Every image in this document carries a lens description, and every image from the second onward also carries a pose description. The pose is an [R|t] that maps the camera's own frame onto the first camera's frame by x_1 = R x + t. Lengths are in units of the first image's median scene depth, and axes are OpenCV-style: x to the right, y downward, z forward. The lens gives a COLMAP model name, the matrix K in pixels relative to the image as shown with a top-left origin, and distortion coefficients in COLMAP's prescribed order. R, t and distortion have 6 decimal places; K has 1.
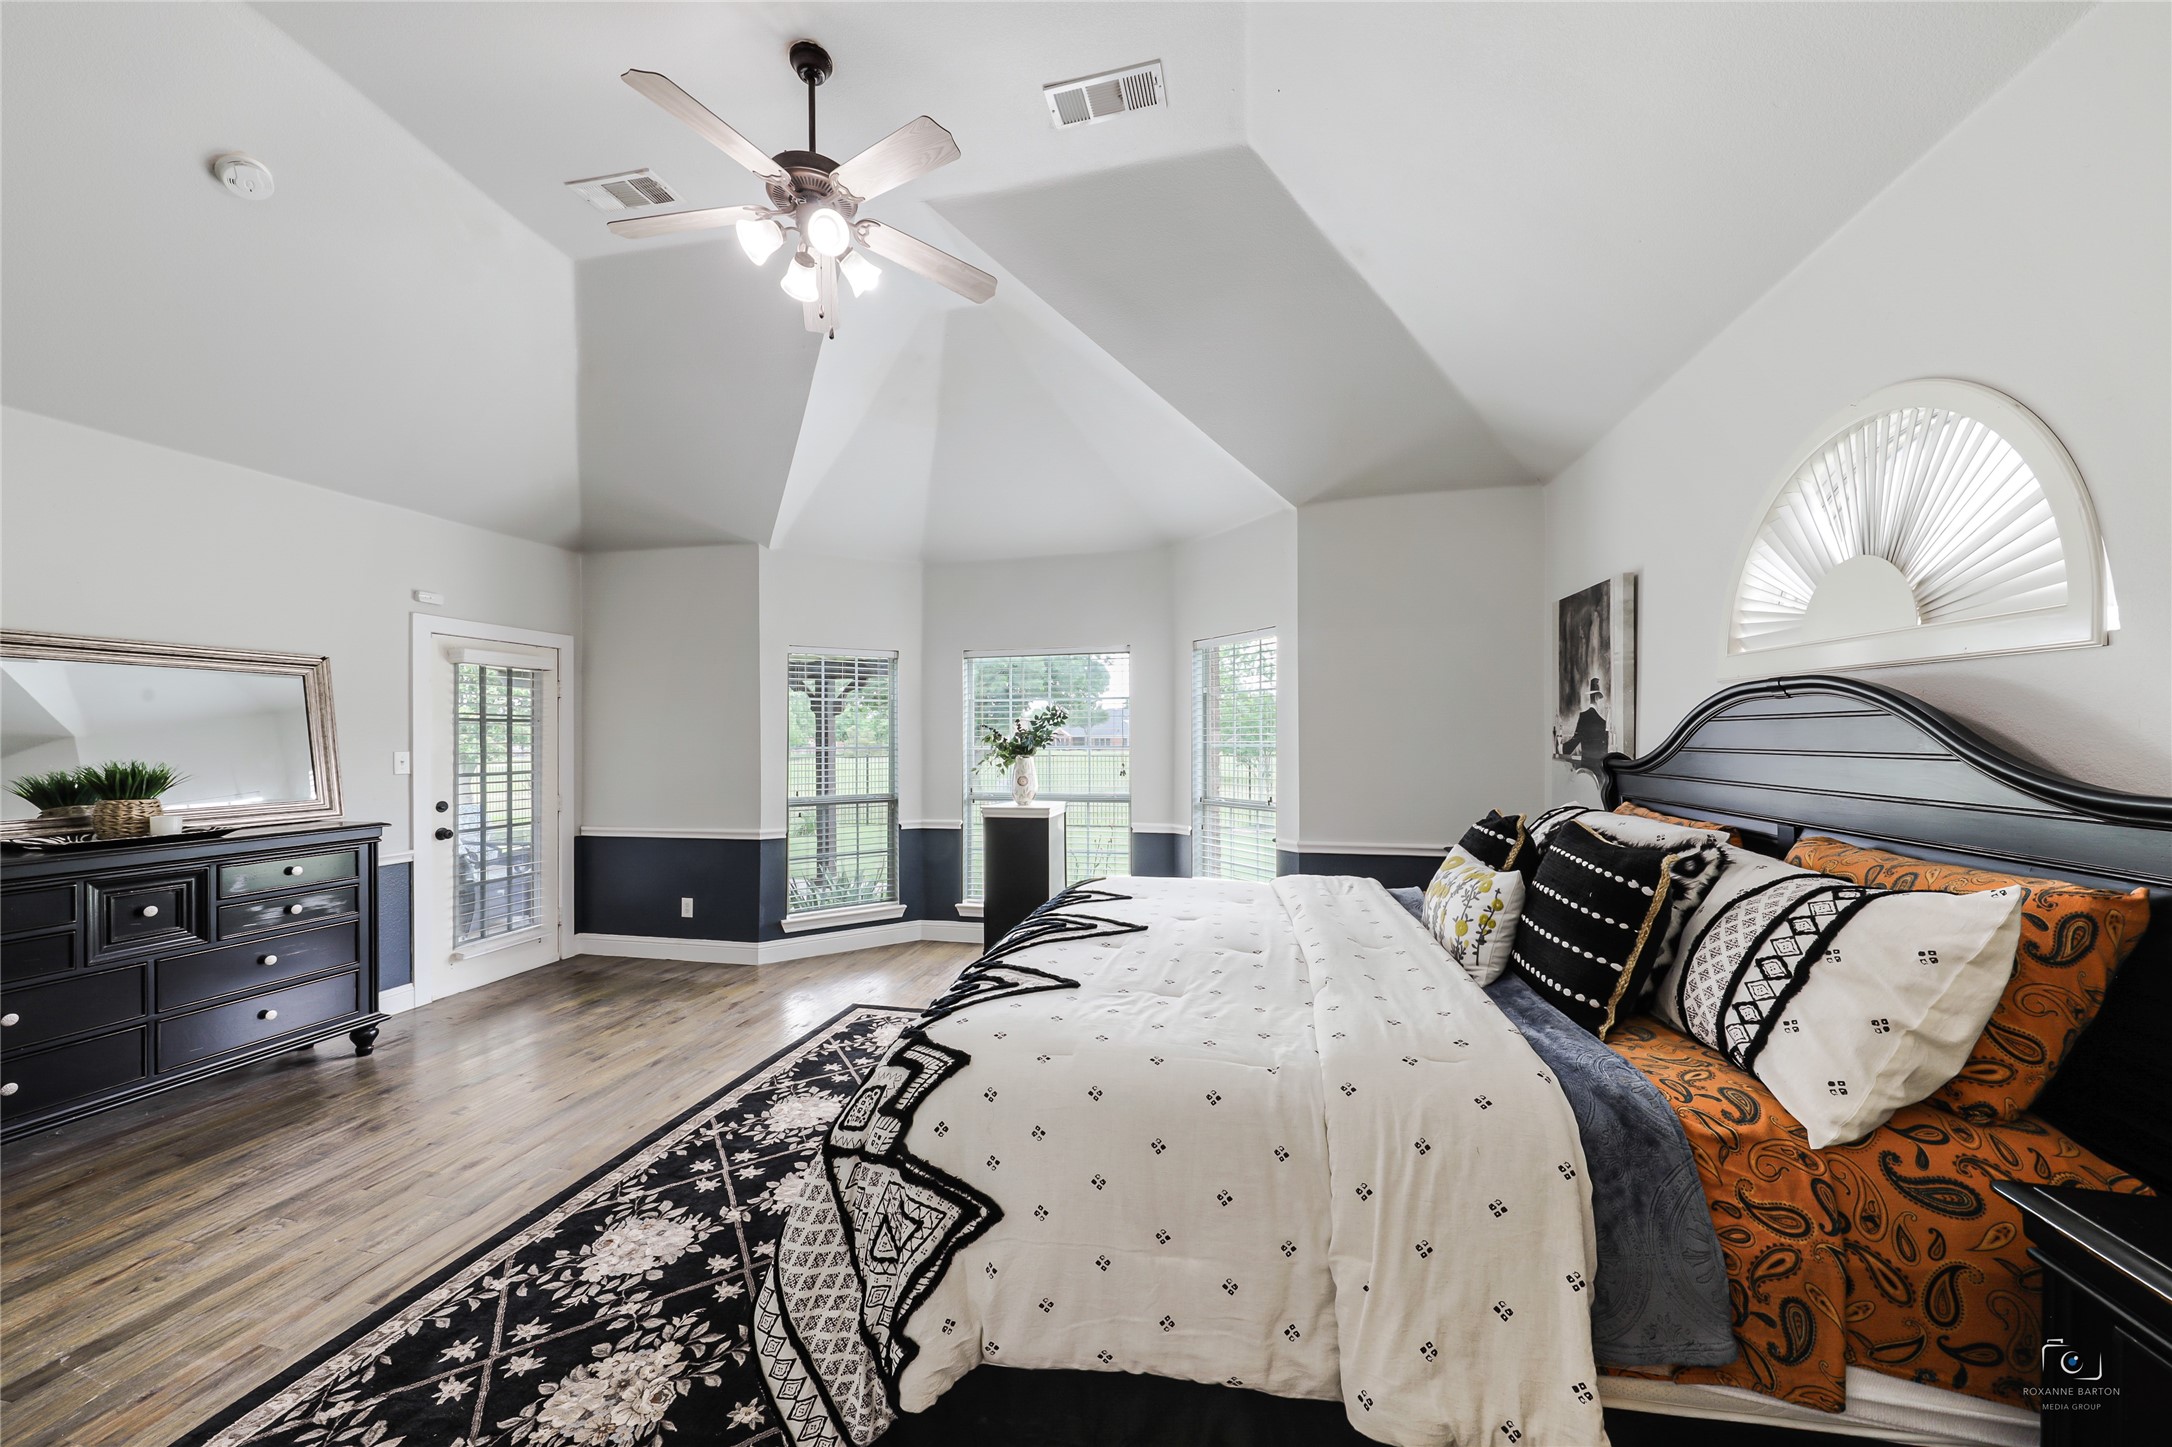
lens RADIAL K [[781.1, 0, 1087.9], [0, 781.1, 735.0], [0, 0, 1]] dist [0.006711, -0.005511]
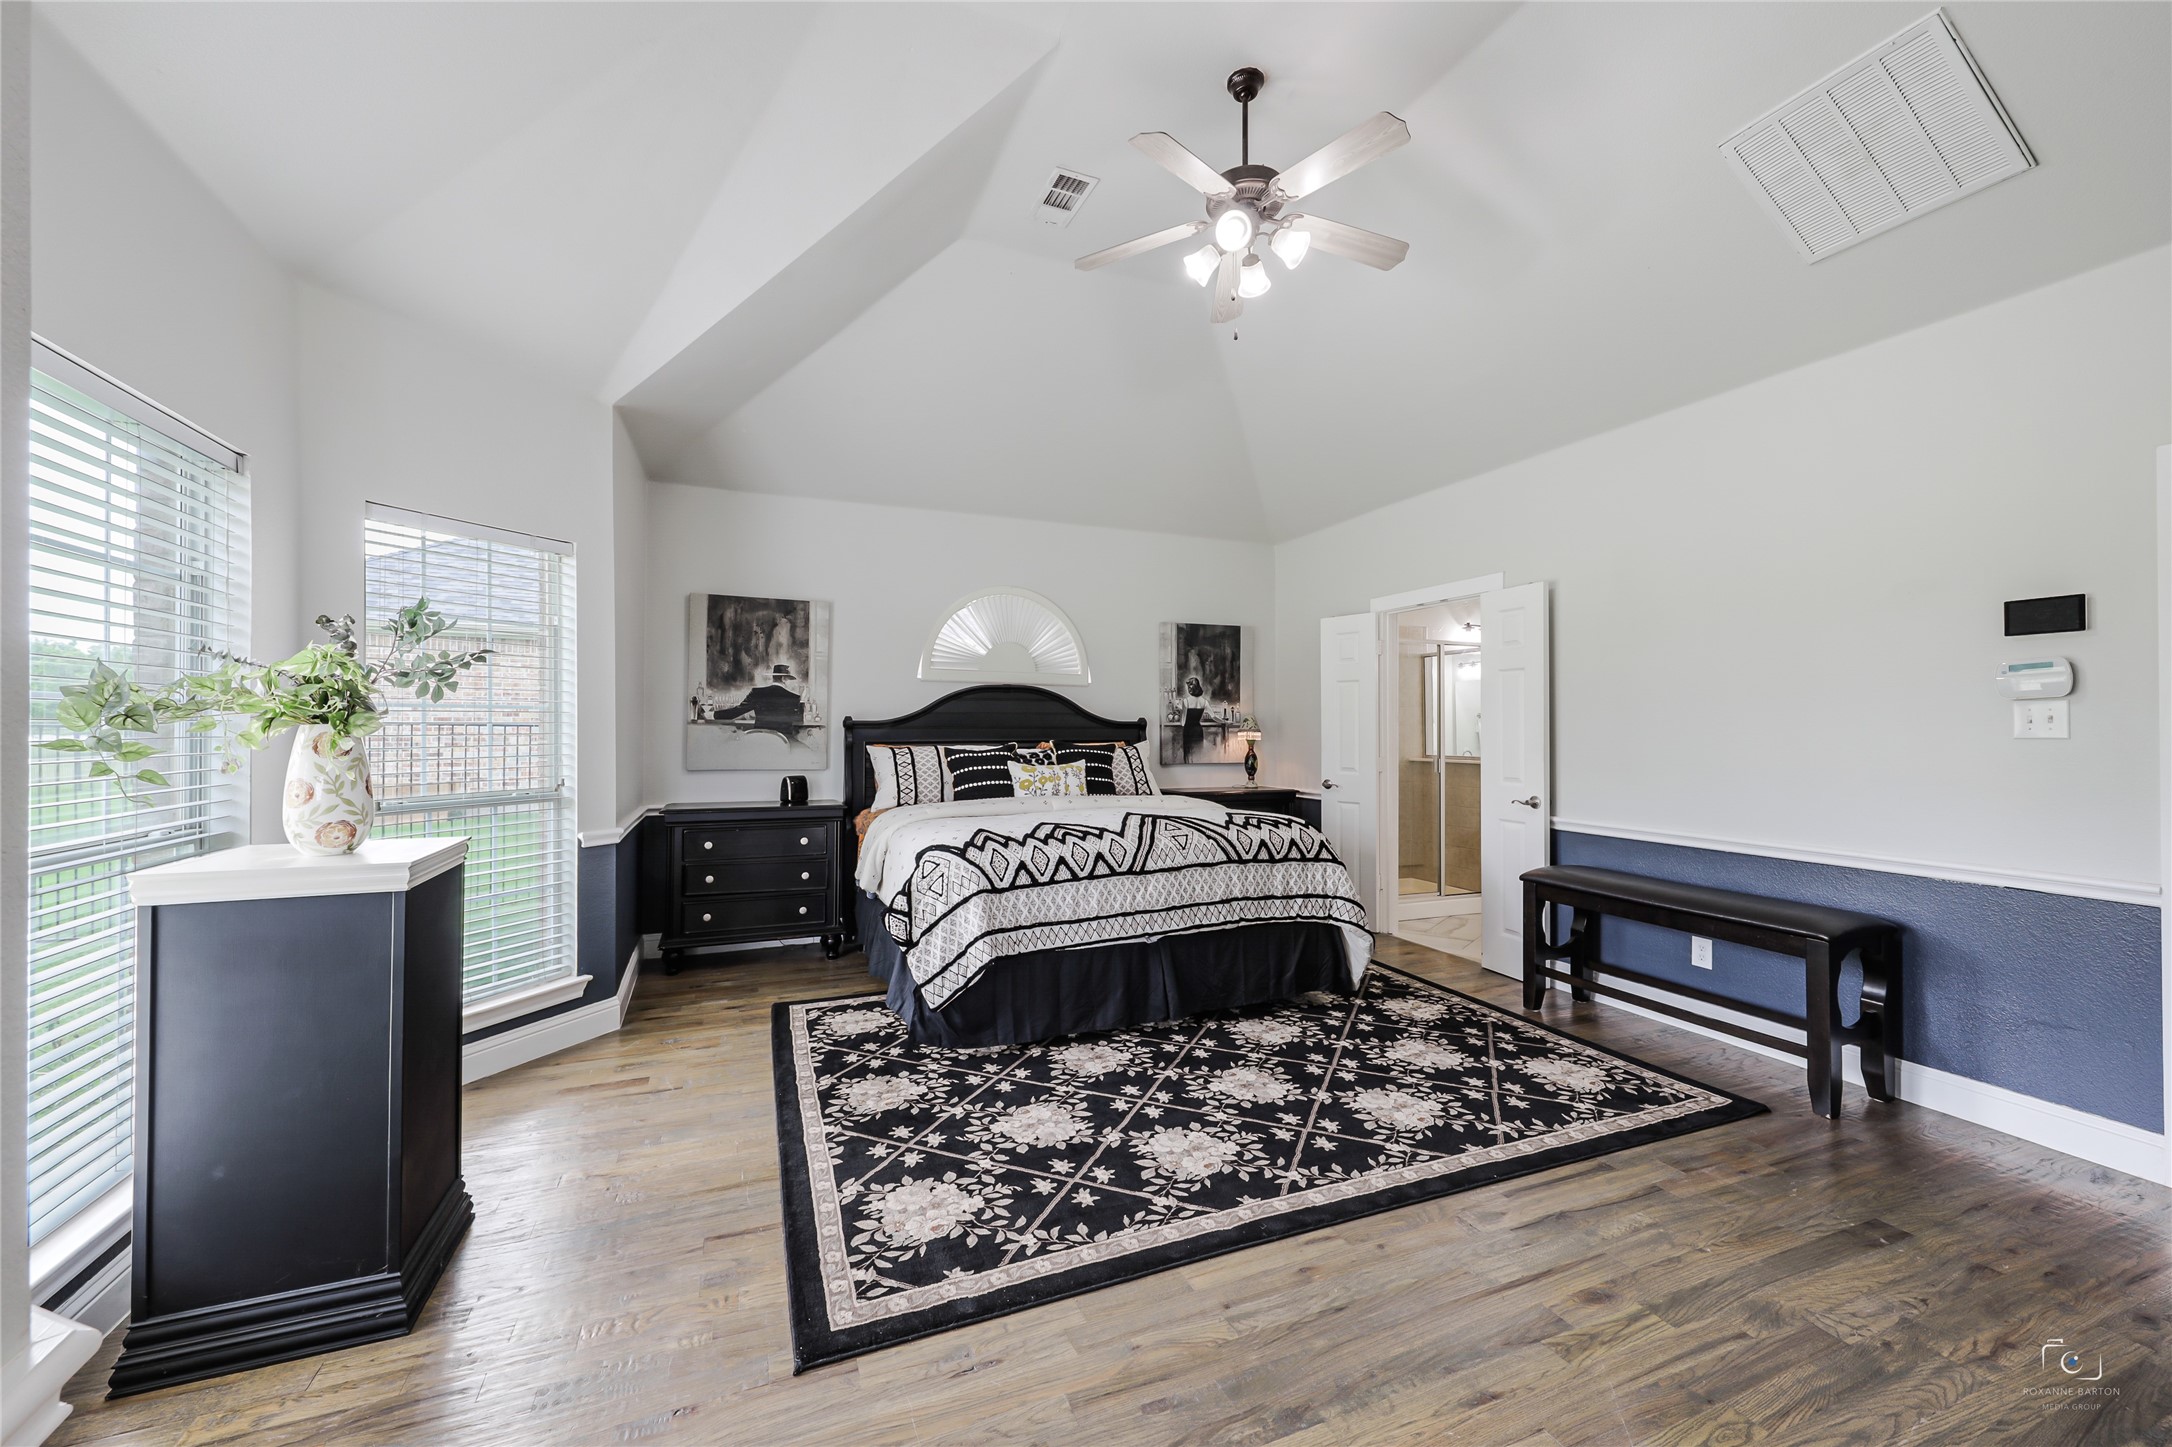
lens RADIAL K [[851.5, 0, 1078.1], [0, 851.5, 730.2], [0, 0, 1]] dist [0.009225, -0.000268]
pose [[-0.573358, 0.003257, 0.819299, -1.185185], [0.000890, 0.999994, -0.003353, 0.066291], [-0.819305, -0.001194, -0.573357, 1.866541]]
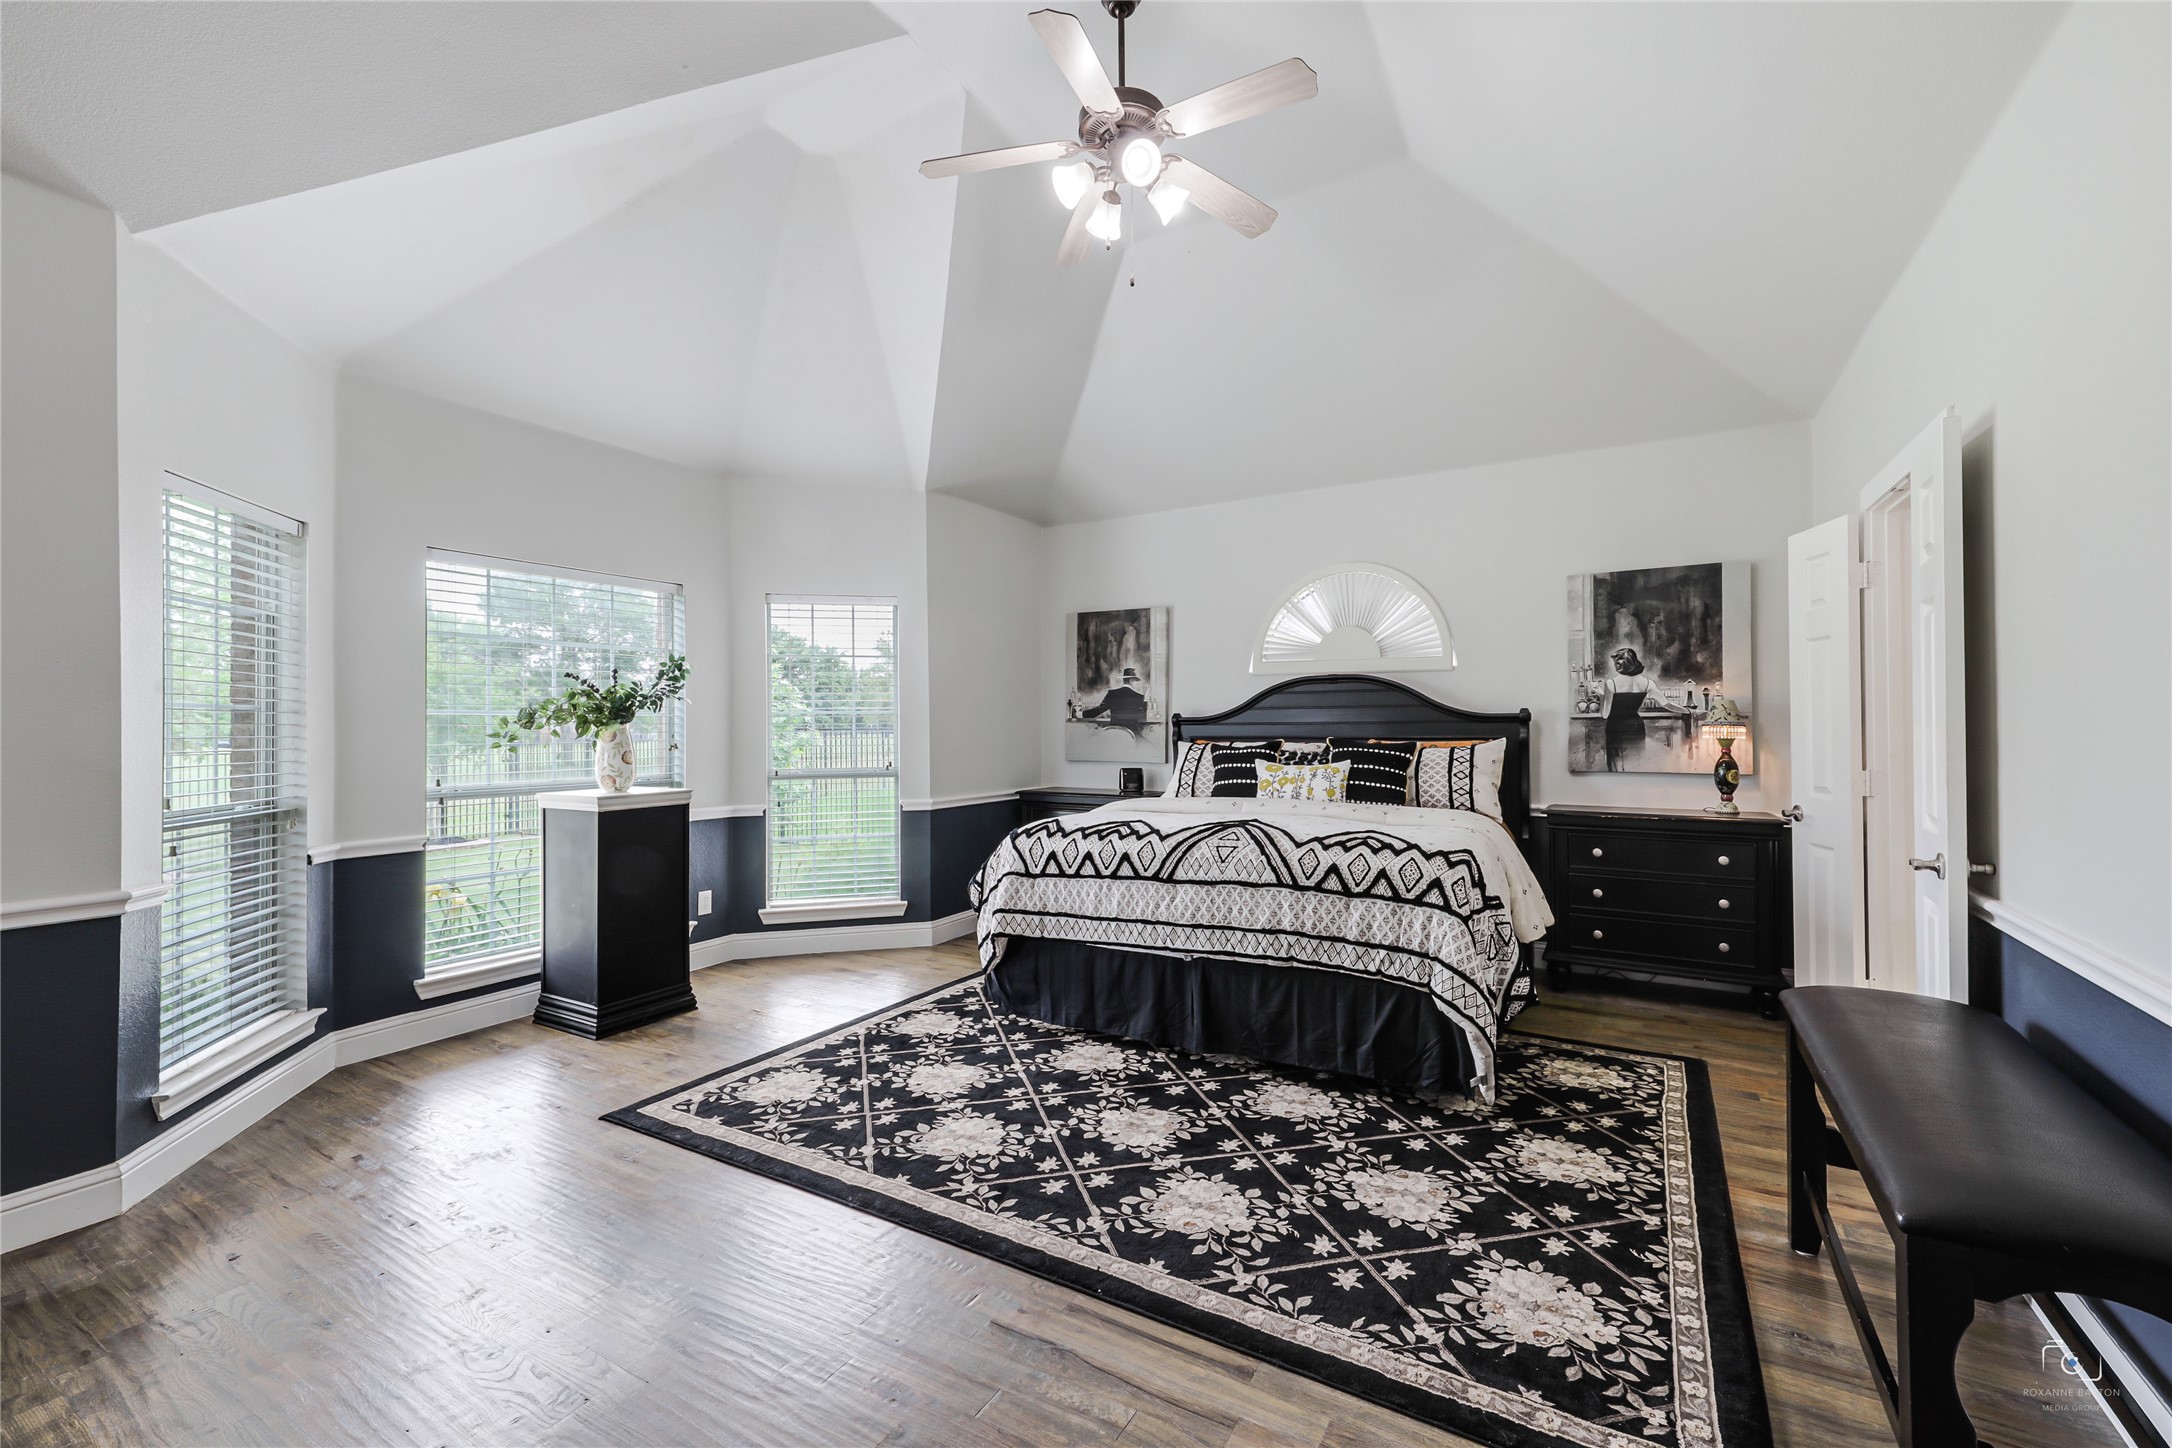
lens RADIAL K [[908.5, 0, 1074.8], [0, 908.5, 713.2], [0, 0, 1]] dist [0.018550, -0.000424]
pose [[0.313731, 0.015697, 0.949382, -1.454530], [0.003881, 0.999834, -0.017813, 0.065479], [-0.949504, 0.009273, 0.313618, 0.687559]]
